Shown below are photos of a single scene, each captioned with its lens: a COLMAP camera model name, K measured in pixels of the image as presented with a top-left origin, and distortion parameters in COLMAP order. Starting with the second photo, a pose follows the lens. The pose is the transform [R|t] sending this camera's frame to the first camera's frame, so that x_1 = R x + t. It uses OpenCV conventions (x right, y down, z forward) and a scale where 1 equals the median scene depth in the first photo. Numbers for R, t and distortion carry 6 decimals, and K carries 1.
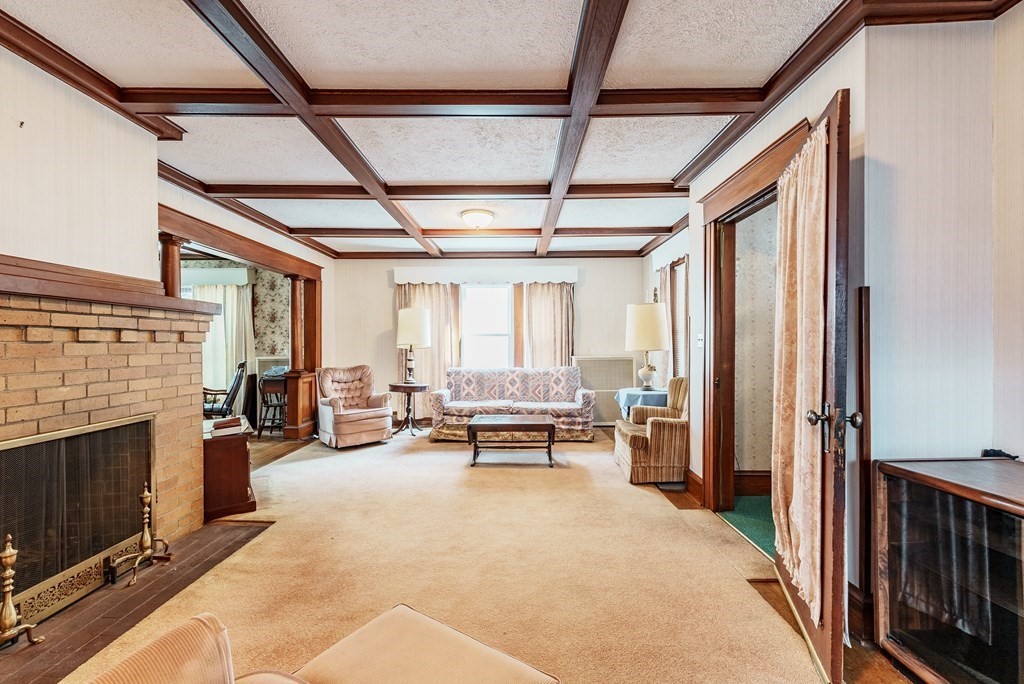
lens RADIAL K [[428.2, 0, 511.4], [0, 428.2, 344.9], [0, 0, 1]] dist [0.003253, -0.001476]
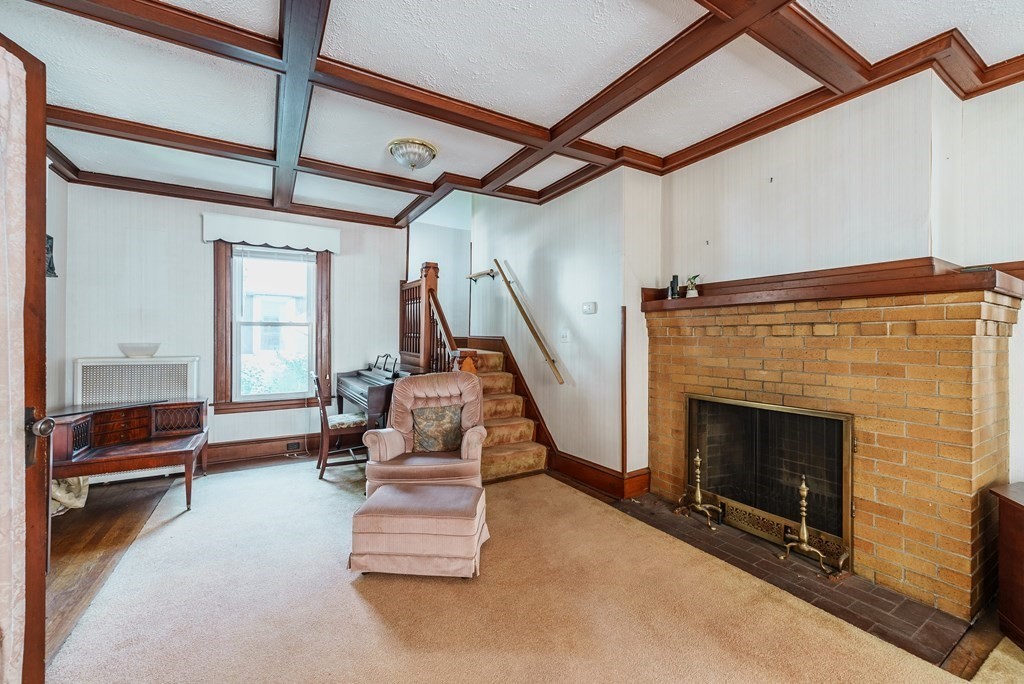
lens RADIAL K [[428.2, 0, 522.0], [0, 428.2, 338.6], [0, 0, 1]] dist [0.003253, -0.001476]
pose [[-0.852171, -0.003074, -0.523254, 0.246968], [-0.005094, 0.999984, 0.002420, 0.001453], [0.523238, 0.004727, -0.852173, 1.599220]]
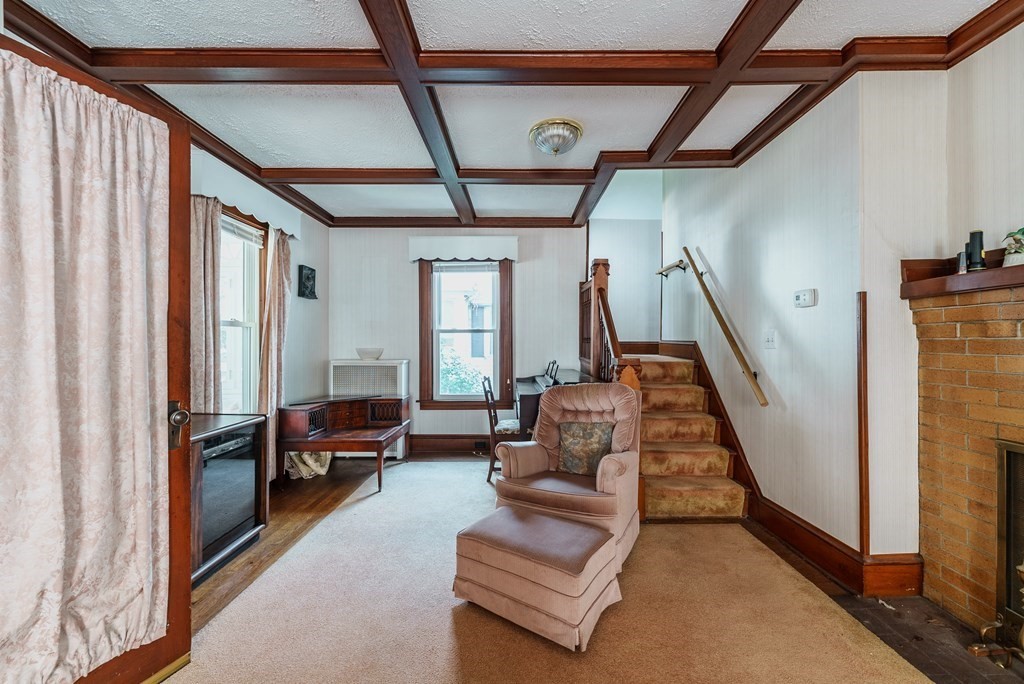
lens RADIAL K [[428.2, 0, 510.0], [0, 428.2, 343.1], [0, 0, 1]] dist [0.003253, -0.001476]
pose [[-0.999972, 0.000955, 0.007438, -0.057087], [0.000972, 0.999997, 0.002179, 0.001530], [-0.007436, 0.002187, -0.999970, 1.471217]]
